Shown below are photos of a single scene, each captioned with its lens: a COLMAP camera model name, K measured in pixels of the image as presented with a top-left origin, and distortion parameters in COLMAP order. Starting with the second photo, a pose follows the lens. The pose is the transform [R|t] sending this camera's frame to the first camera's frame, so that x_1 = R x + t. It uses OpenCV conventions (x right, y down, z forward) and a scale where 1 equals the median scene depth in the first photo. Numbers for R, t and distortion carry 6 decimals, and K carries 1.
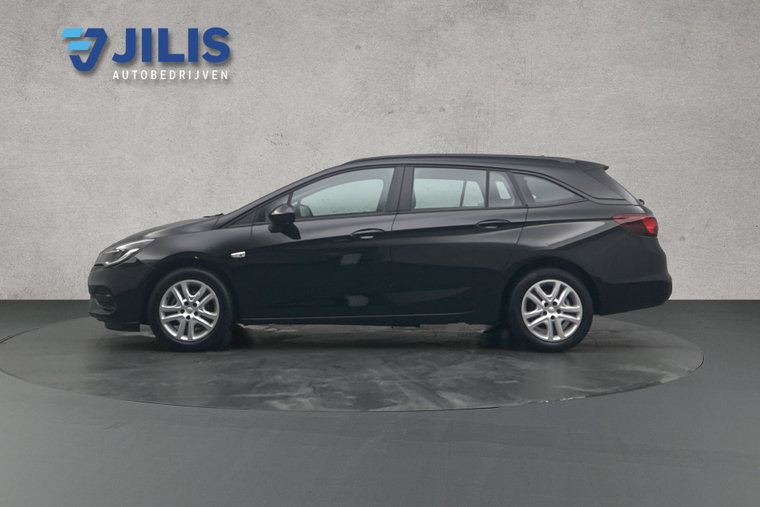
lens RADIAL K [[596.9, 0, 379.8], [0, 596.9, 253.4], [0, 0, 1]] dist [-0.000591, -0.001374]
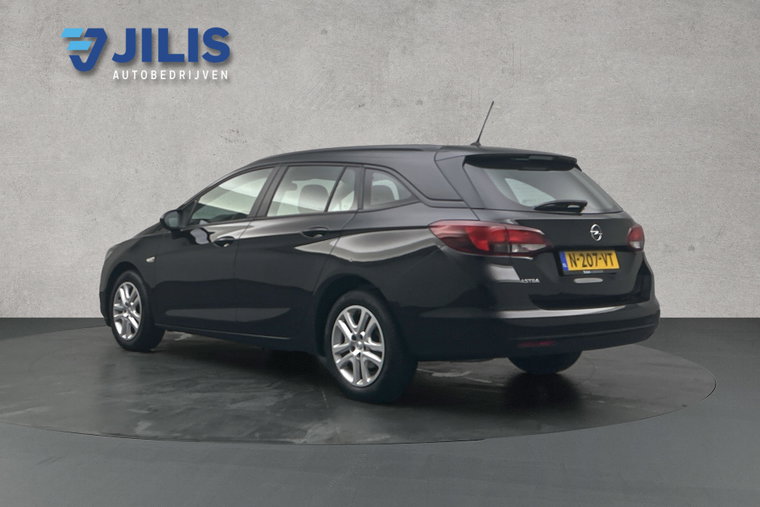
lens RADIAL K [[596.9, 0, 380.6], [0, 596.9, 254.8], [0, 0, 1]] dist [-0.000591, -0.001374]
pose [[1.000000, -0.000208, -0.000243, 0.047043], [0.000208, 1.000000, 0.000111, -0.015639], [0.000243, -0.000111, 1.000000, 0.117110]]
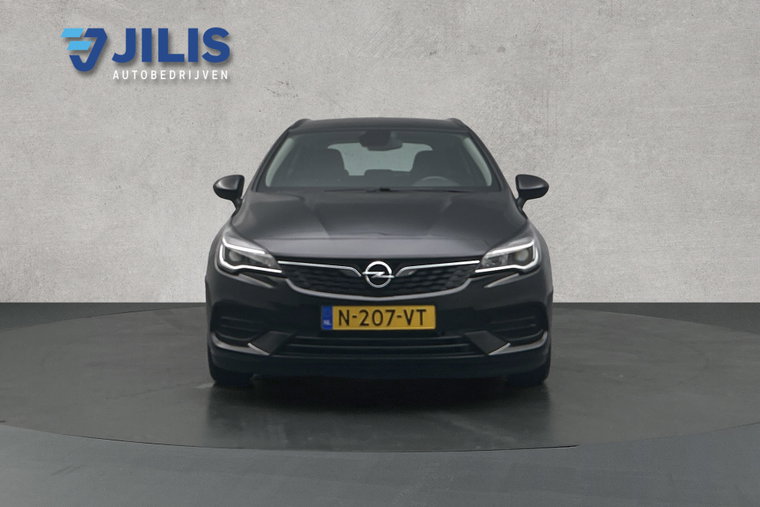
lens RADIAL K [[596.9, 0, 379.8], [0, 596.9, 253.1], [0, 0, 1]] dist [-0.000591, -0.001374]
pose [[1.000000, -0.000223, 0.000153, -0.048552], [0.000223, 1.000000, -0.000267, 0.015388], [-0.000153, 0.000267, 1.000000, 0.249640]]
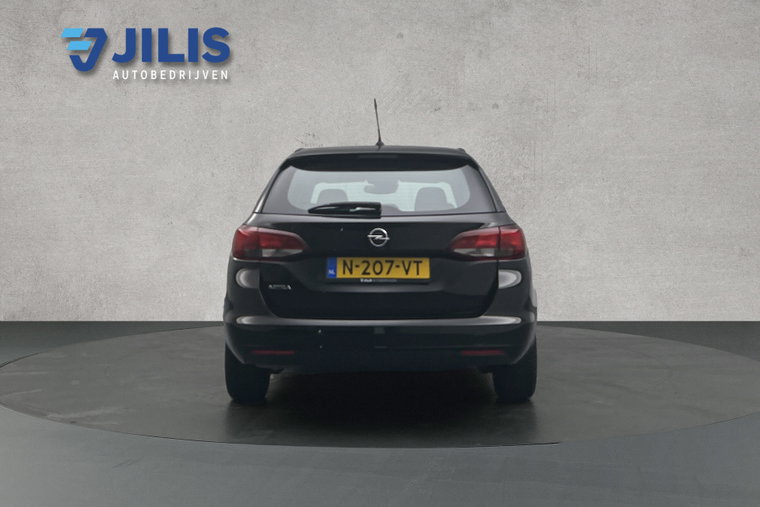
lens RADIAL K [[596.9, 0, 380.1], [0, 596.9, 253.1], [0, 0, 1]] dist [-0.000591, -0.001374]
pose [[1.000000, -0.000226, 0.000400, -0.066689], [0.000226, 1.000000, -0.000415, -0.022986], [-0.000400, 0.000415, 1.000000, 0.116482]]
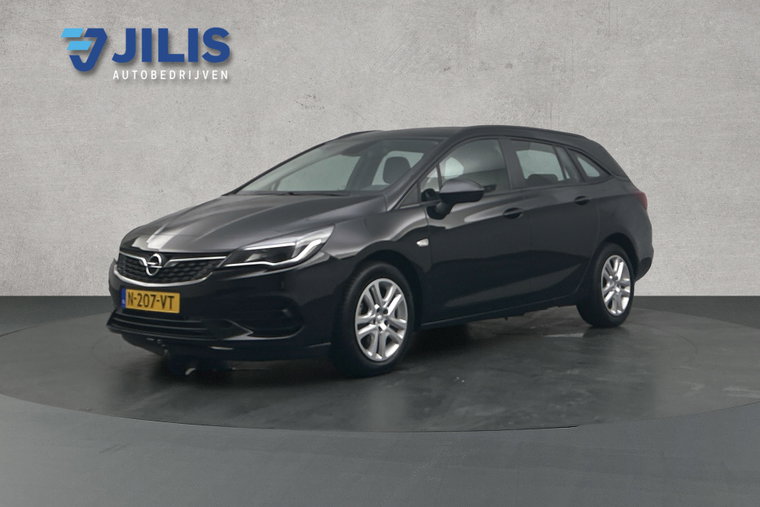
lens RADIAL K [[596.9, 0, 379.8], [0, 596.9, 252.7], [0, 0, 1]] dist [-0.000591, -0.001374]
pose [[1.000000, -0.000203, 0.000034, -0.074265], [0.000203, 1.000000, -0.000810, 0.018338], [-0.000034, 0.000810, 1.000000, 0.174642]]
